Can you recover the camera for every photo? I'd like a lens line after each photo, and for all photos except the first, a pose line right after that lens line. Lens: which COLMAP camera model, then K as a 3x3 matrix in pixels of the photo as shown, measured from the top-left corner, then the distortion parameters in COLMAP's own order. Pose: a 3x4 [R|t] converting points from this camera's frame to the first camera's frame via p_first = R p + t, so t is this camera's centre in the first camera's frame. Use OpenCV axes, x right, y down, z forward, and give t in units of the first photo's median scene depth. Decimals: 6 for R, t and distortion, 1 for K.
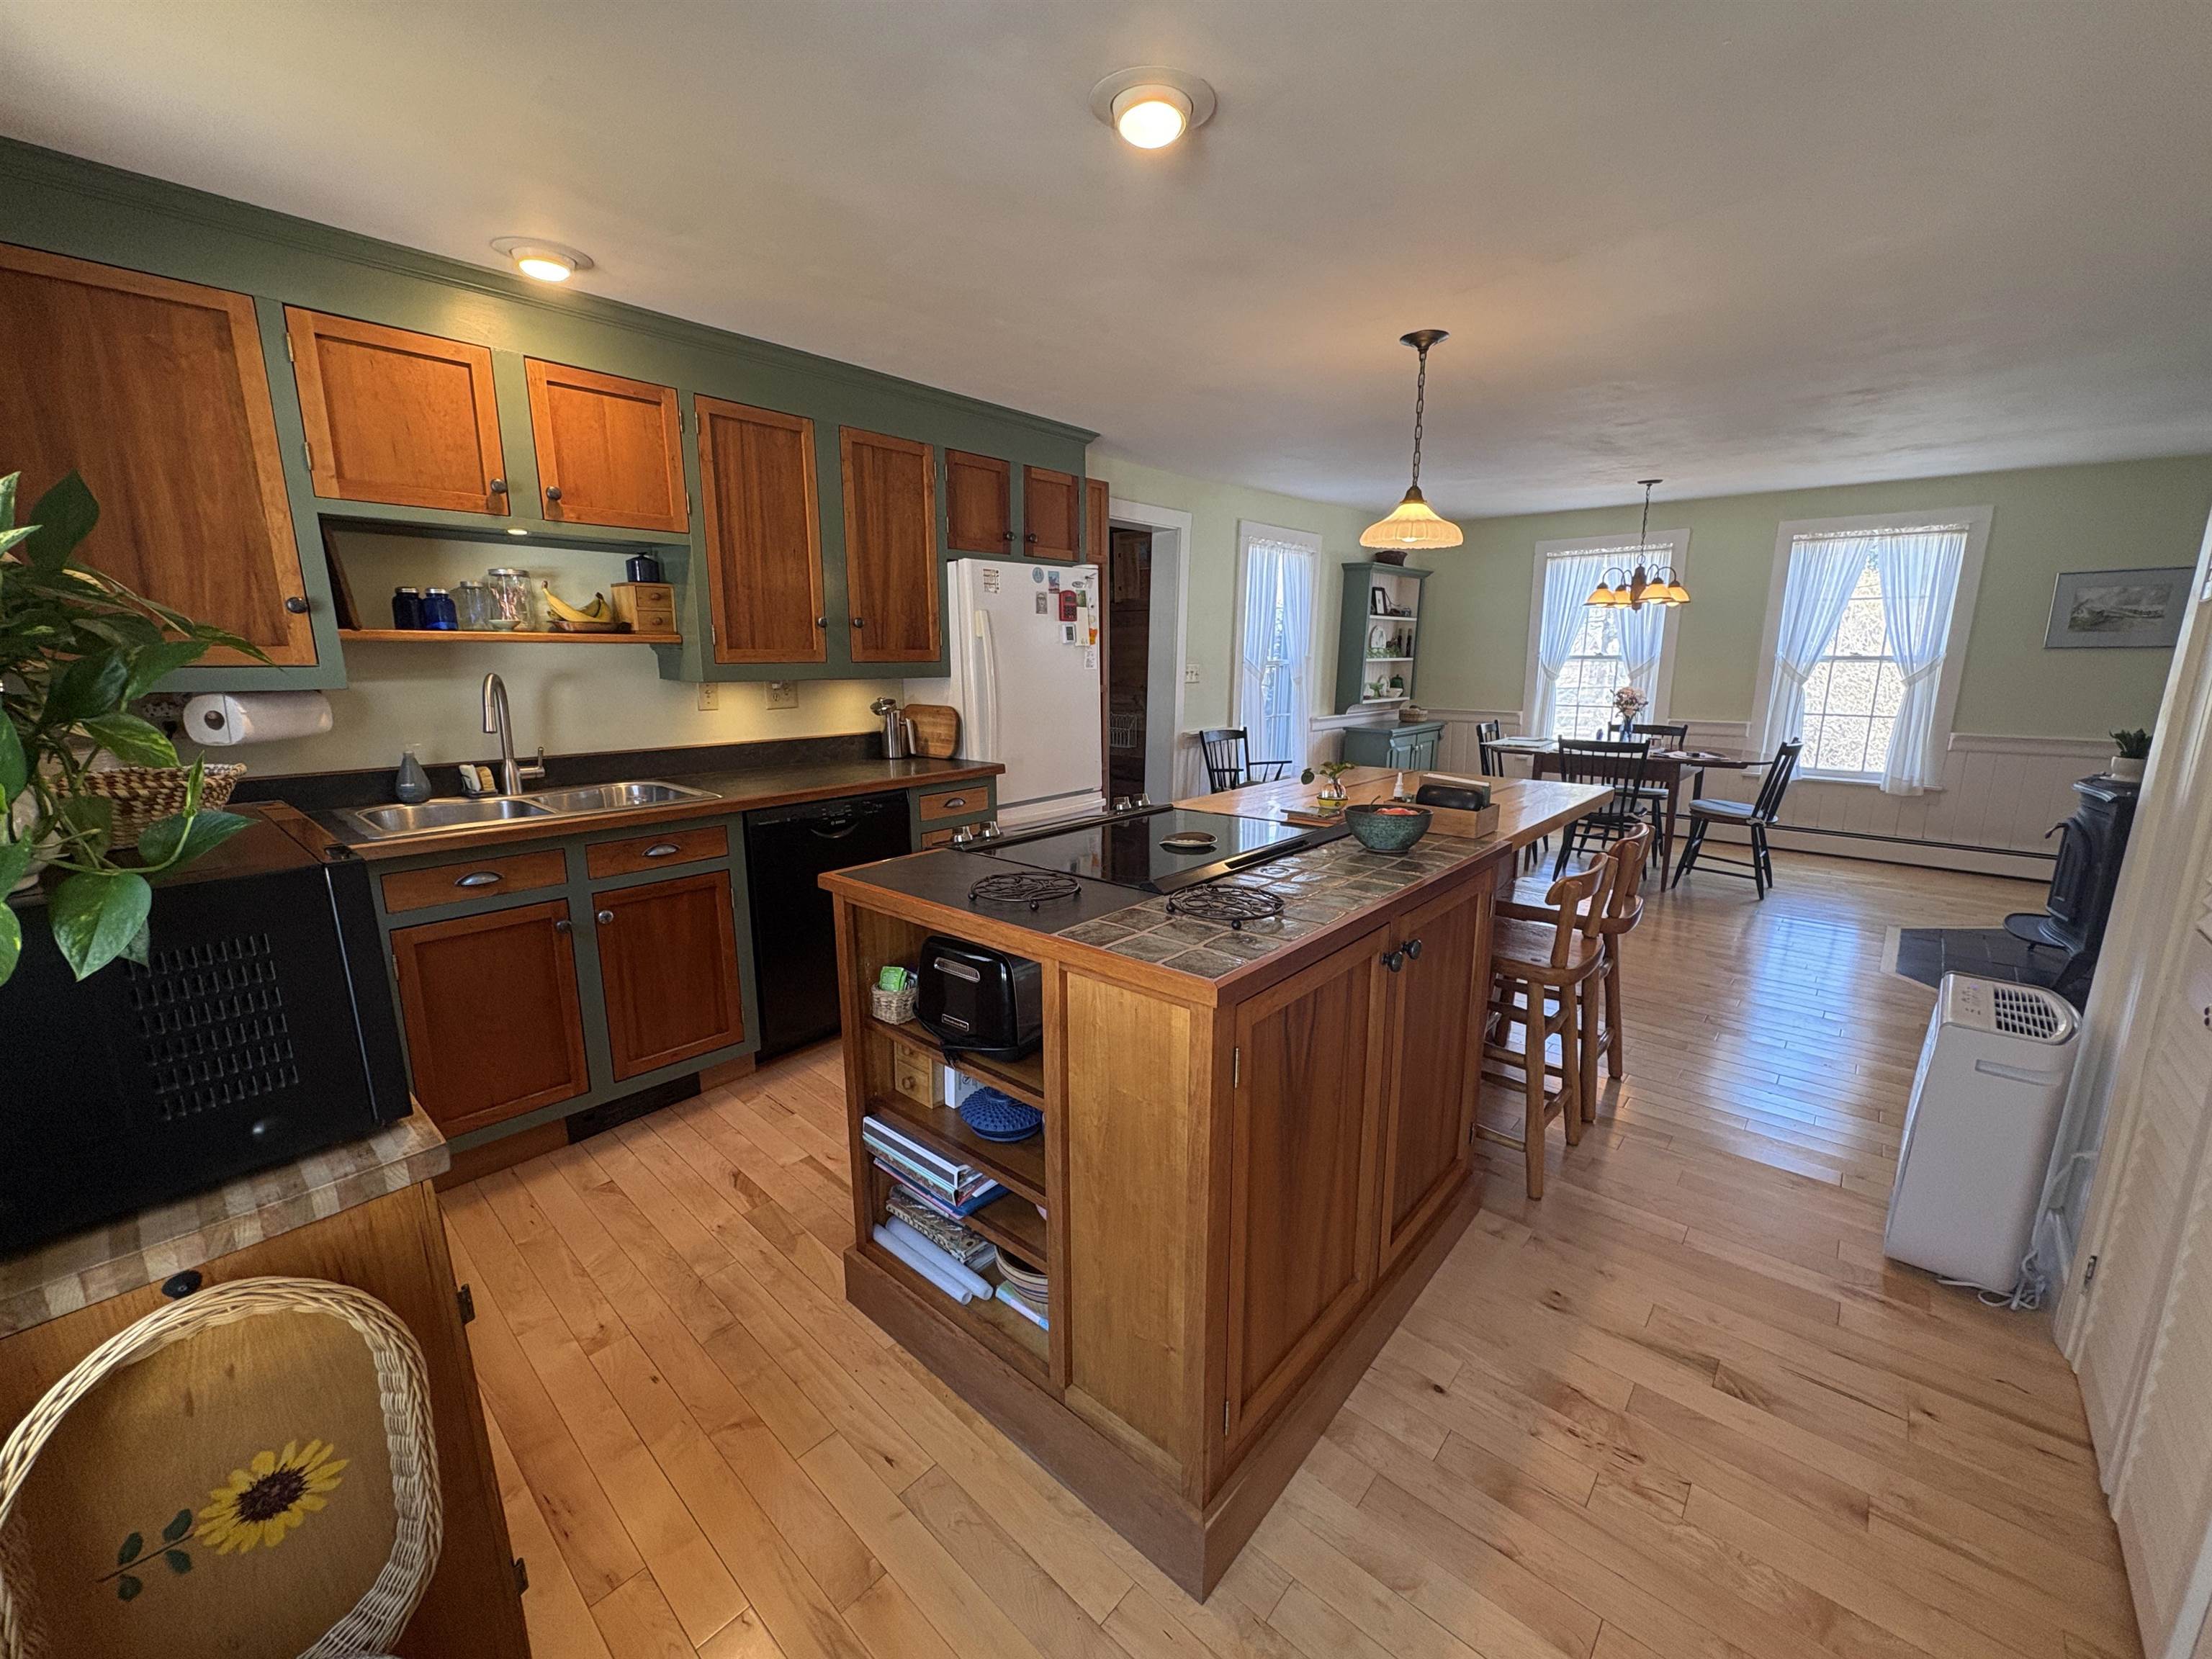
lens RADIAL K [[882.4, 0, 1103.3], [0, 882.4, 832.0], [0, 0, 1]] dist [0.000115, -0.000140]
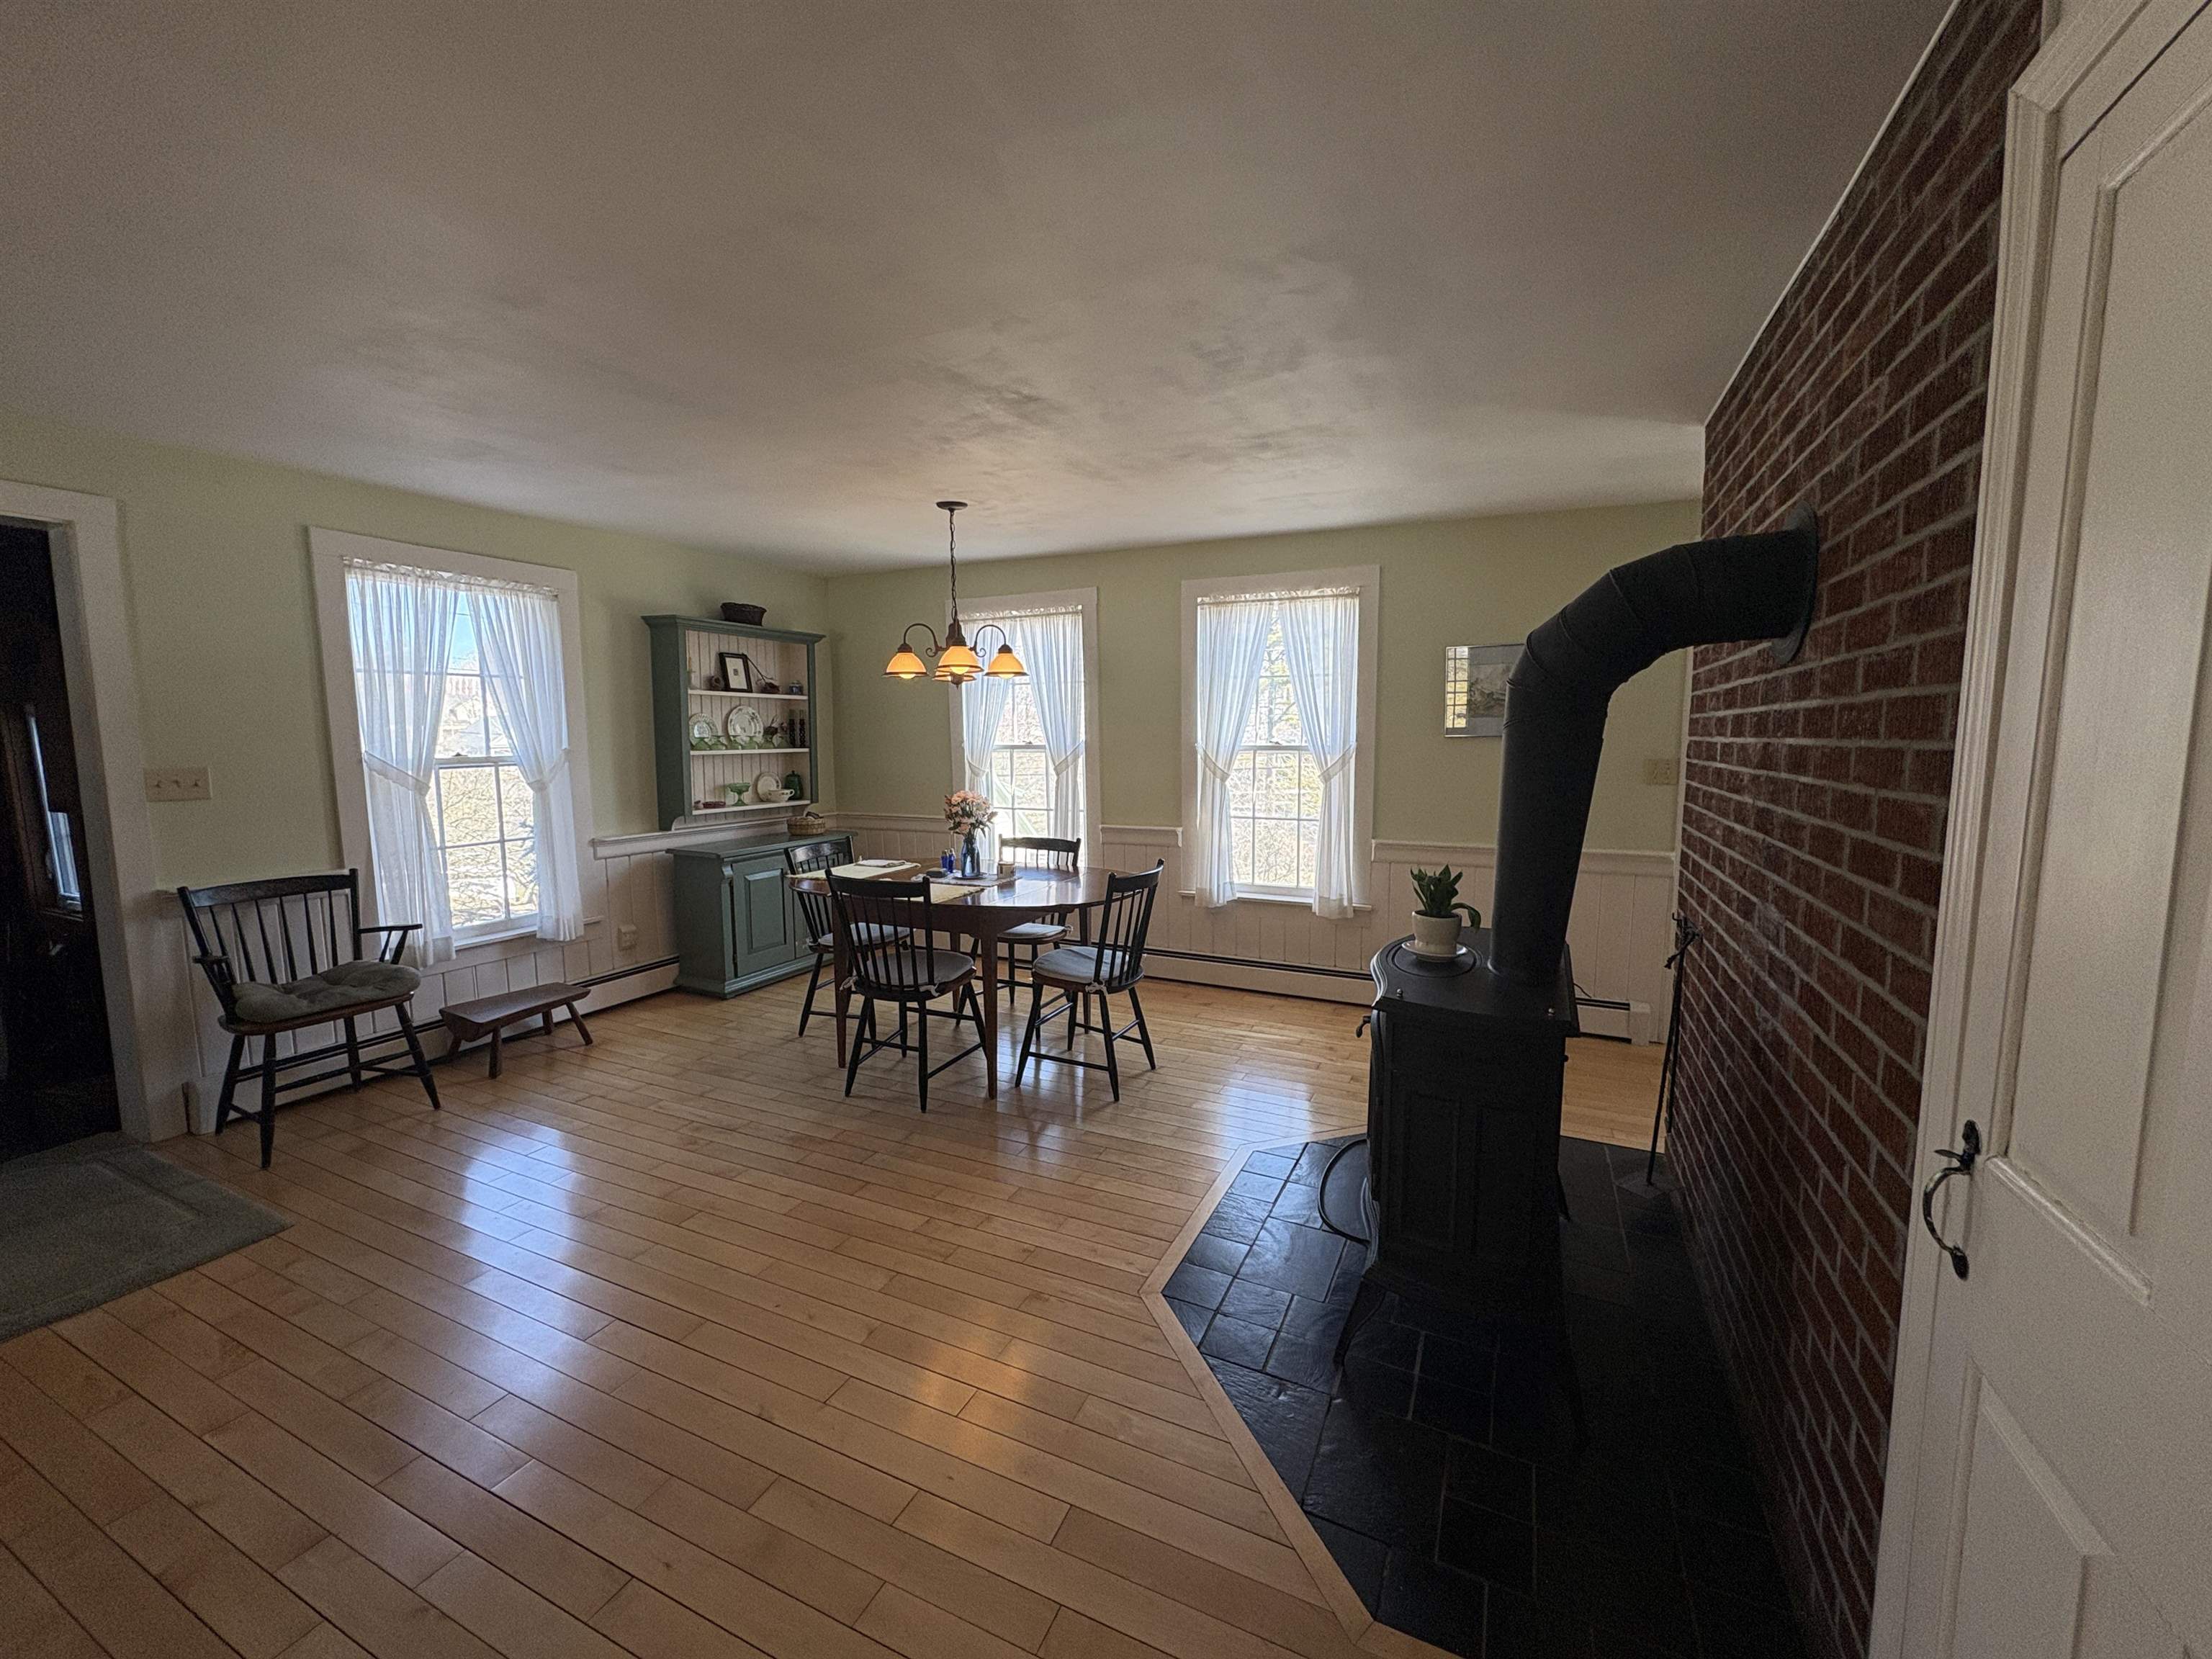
lens RADIAL K [[882.4, 0, 1105.1], [0, 882.4, 829.4], [0, 0, 1]] dist [0.000115, -0.000140]
pose [[0.955884, -0.032508, 0.291939, 0.460320], [0.059898, 0.994547, -0.085377, -0.063197], [-0.287571, 0.099097, 0.952619, 0.280109]]
